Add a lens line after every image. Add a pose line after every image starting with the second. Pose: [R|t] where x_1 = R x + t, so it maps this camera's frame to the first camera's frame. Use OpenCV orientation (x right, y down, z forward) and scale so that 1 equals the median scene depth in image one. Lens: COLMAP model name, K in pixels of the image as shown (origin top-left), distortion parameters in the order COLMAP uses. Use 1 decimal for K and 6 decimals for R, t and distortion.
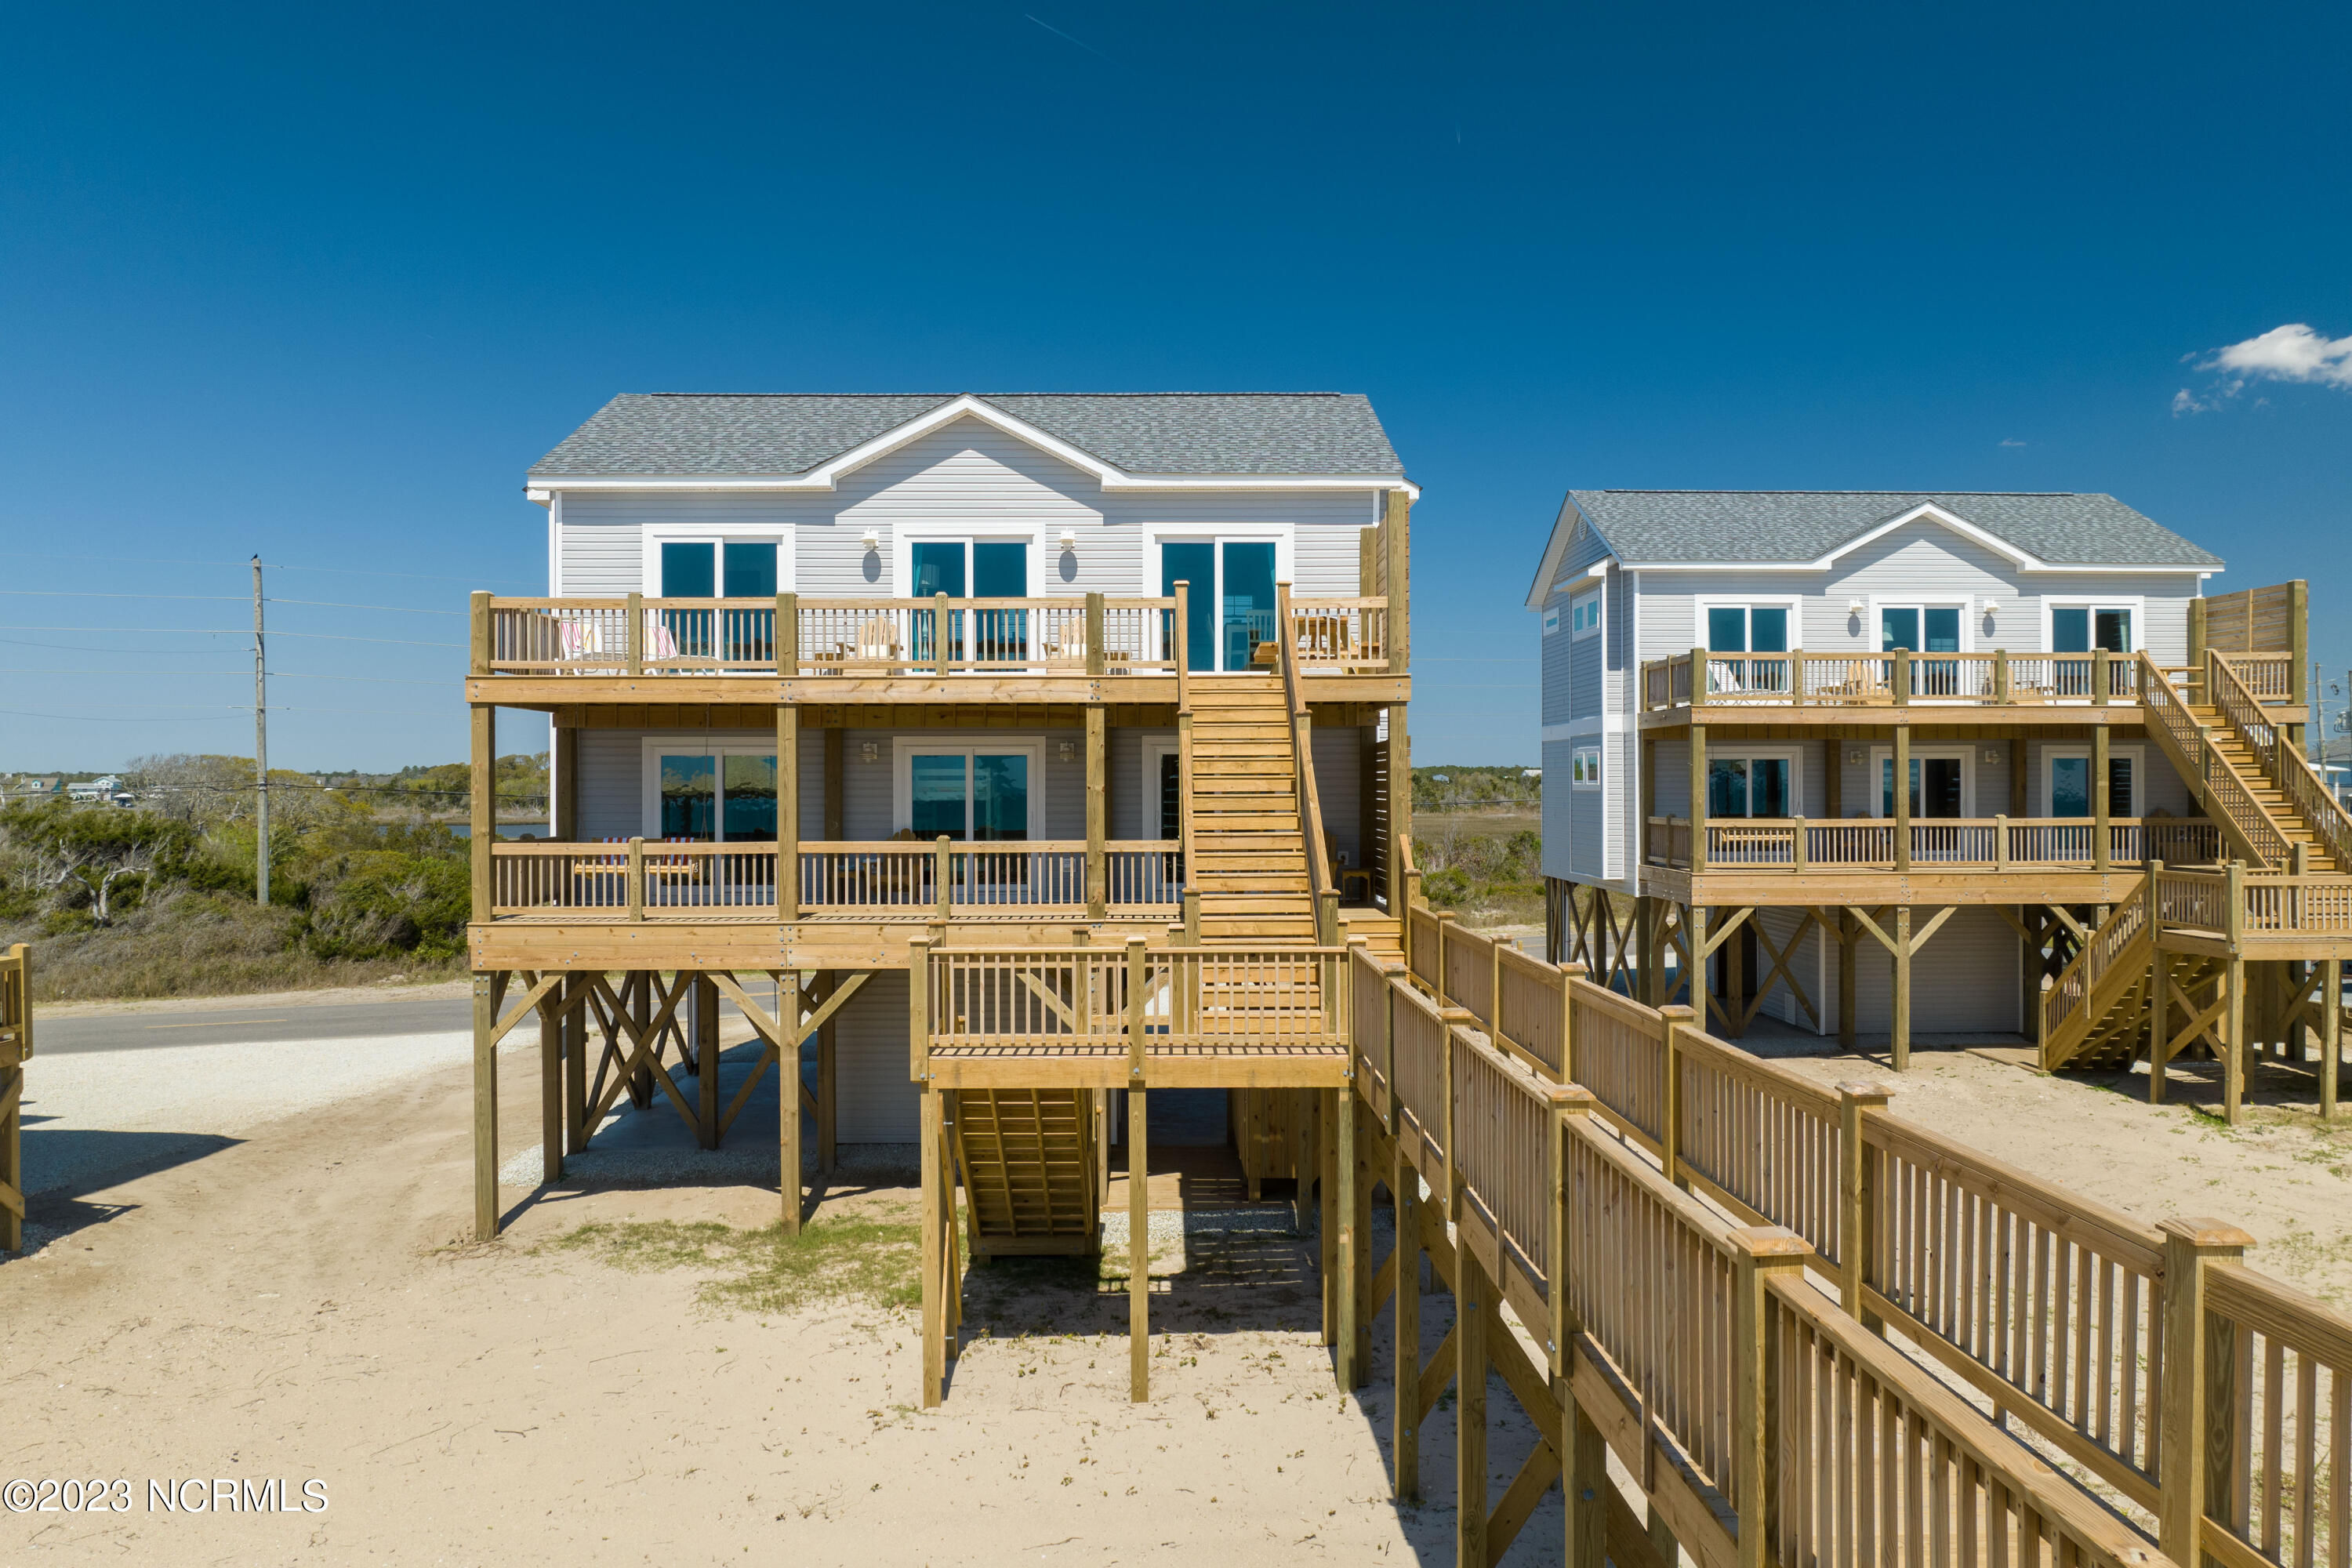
lens RADIAL K [[1656.8, 0, 1183.8], [0, 1656.8, 795.0], [0, 0, 1]] dist [-0.043876, 0.017109]
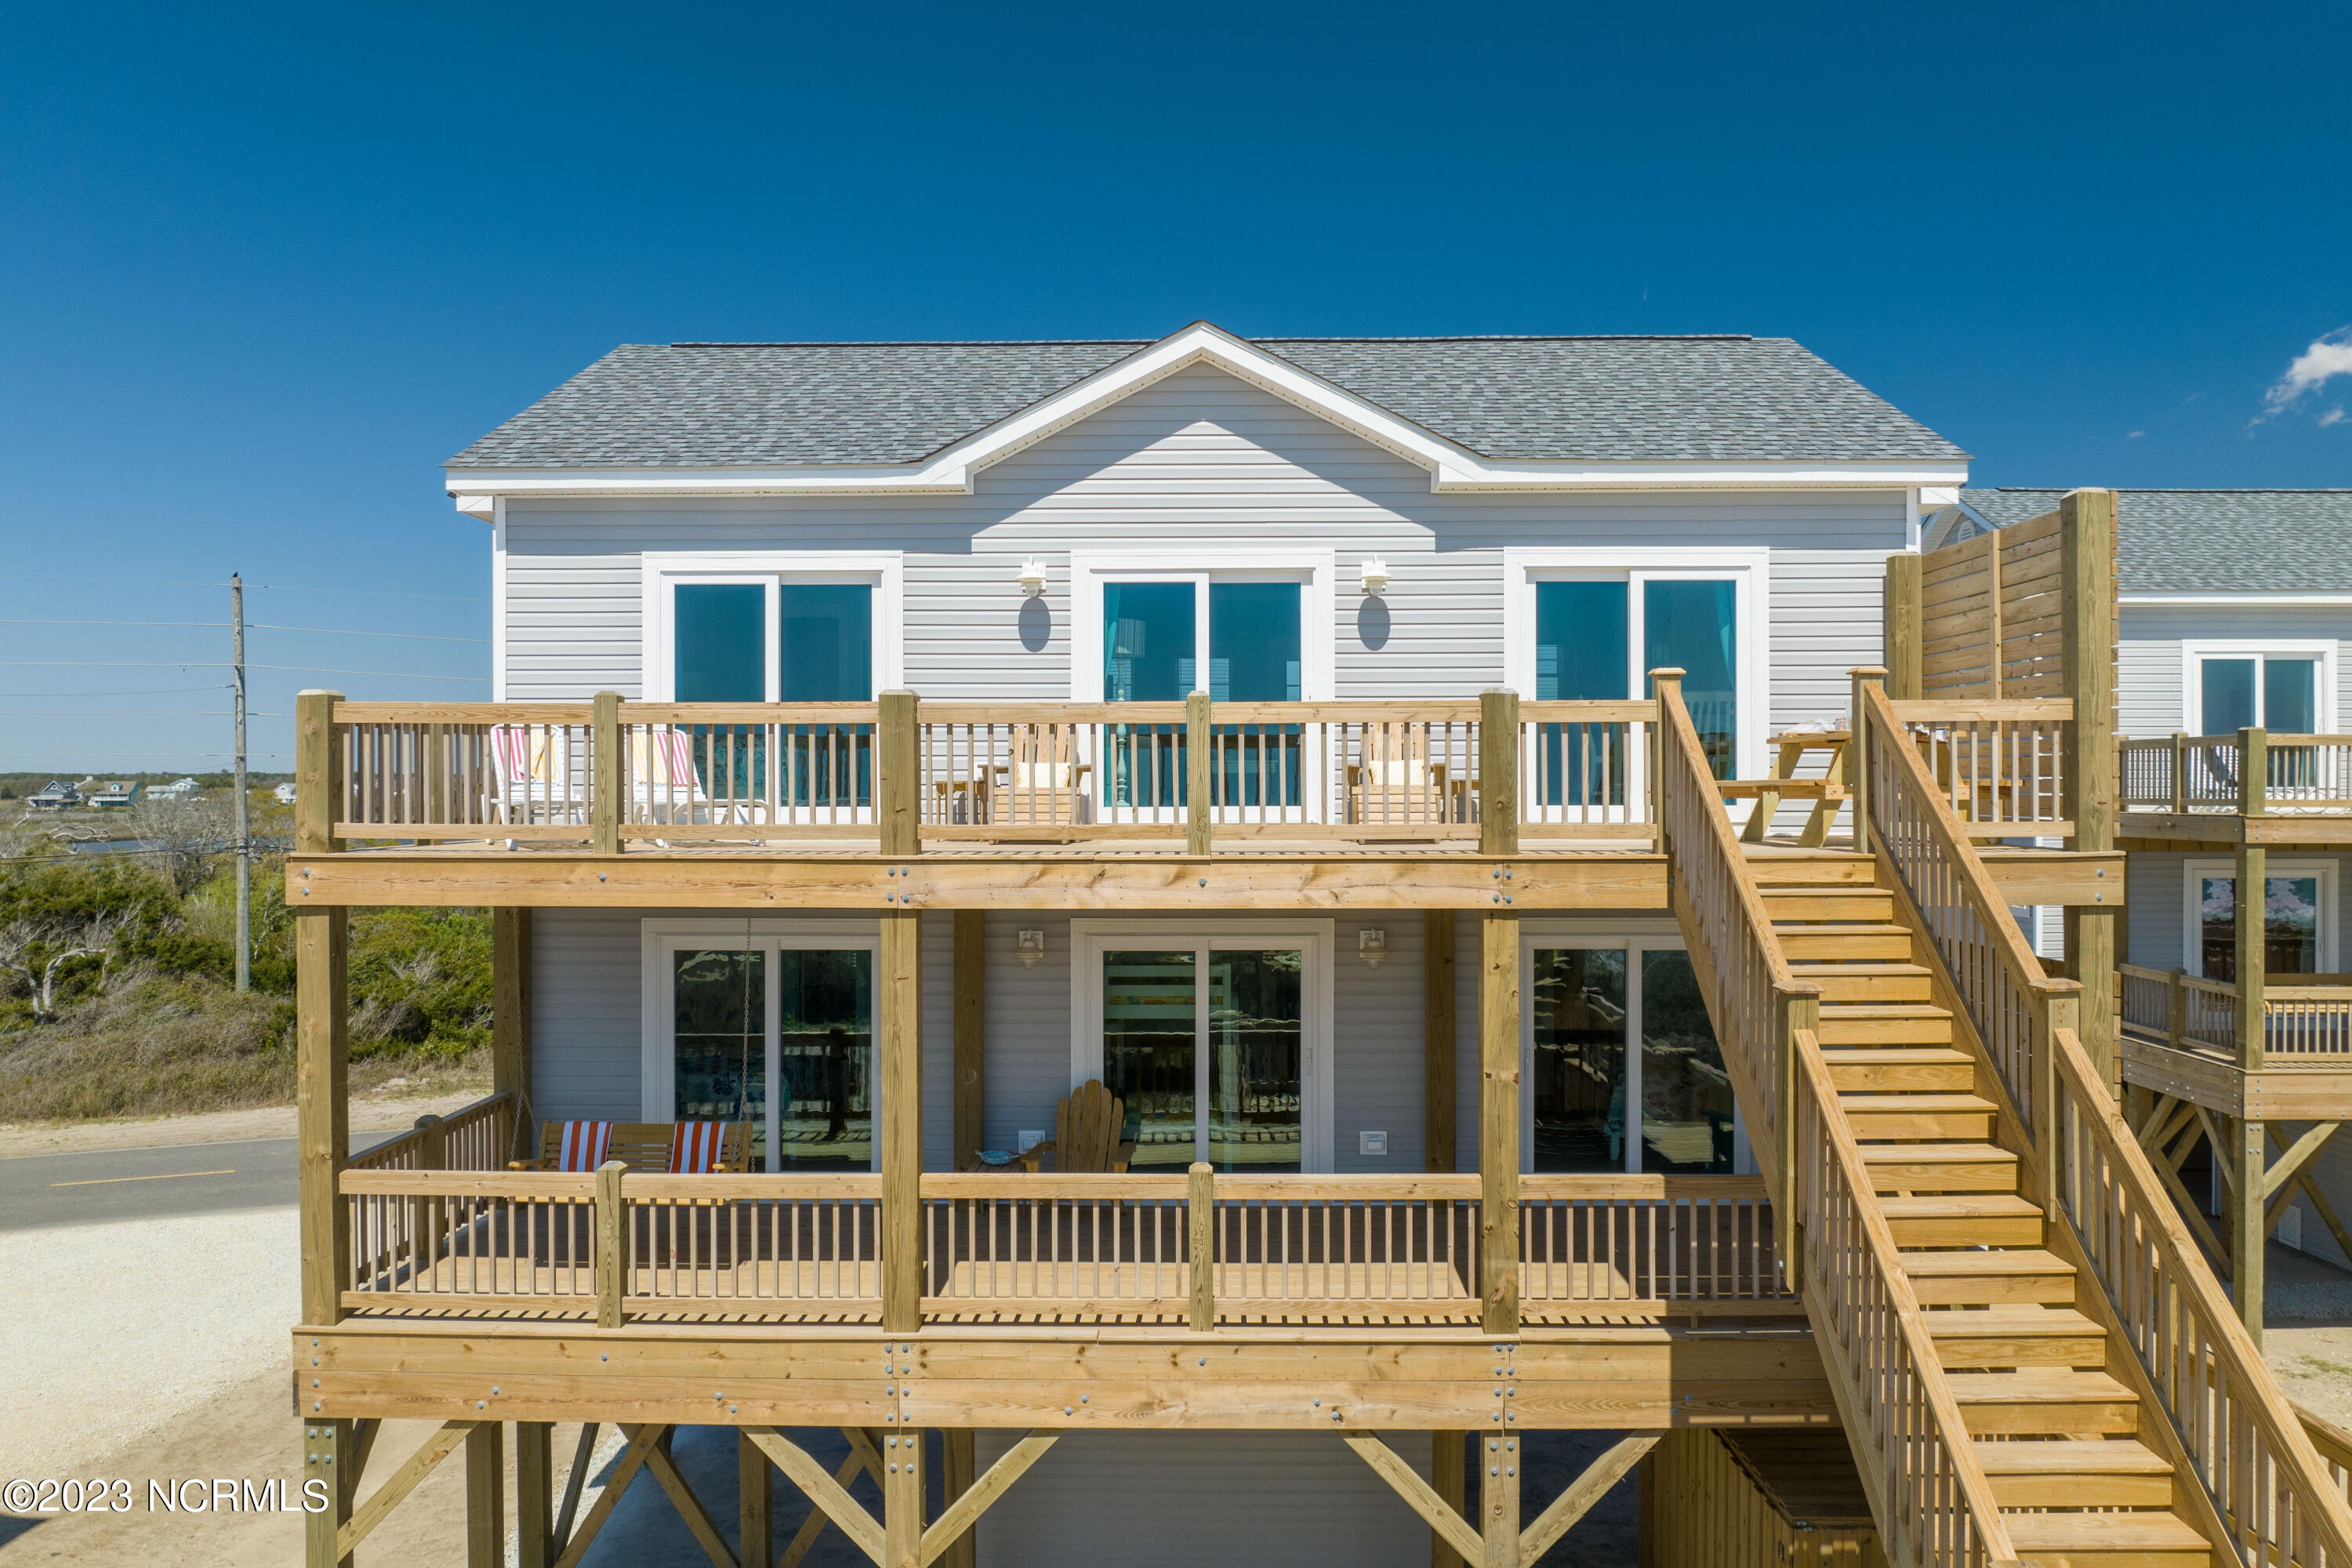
lens RADIAL K [[1656.8, 0, 1177.6], [0, 1656.8, 790.3], [0, 0, 1]] dist [-0.043876, 0.017109]
pose [[0.999115, 0.001634, -0.042042, -0.089148], [-0.001739, 0.999995, -0.002466, -0.061569], [0.042038, 0.002537, 0.999113, 0.330660]]
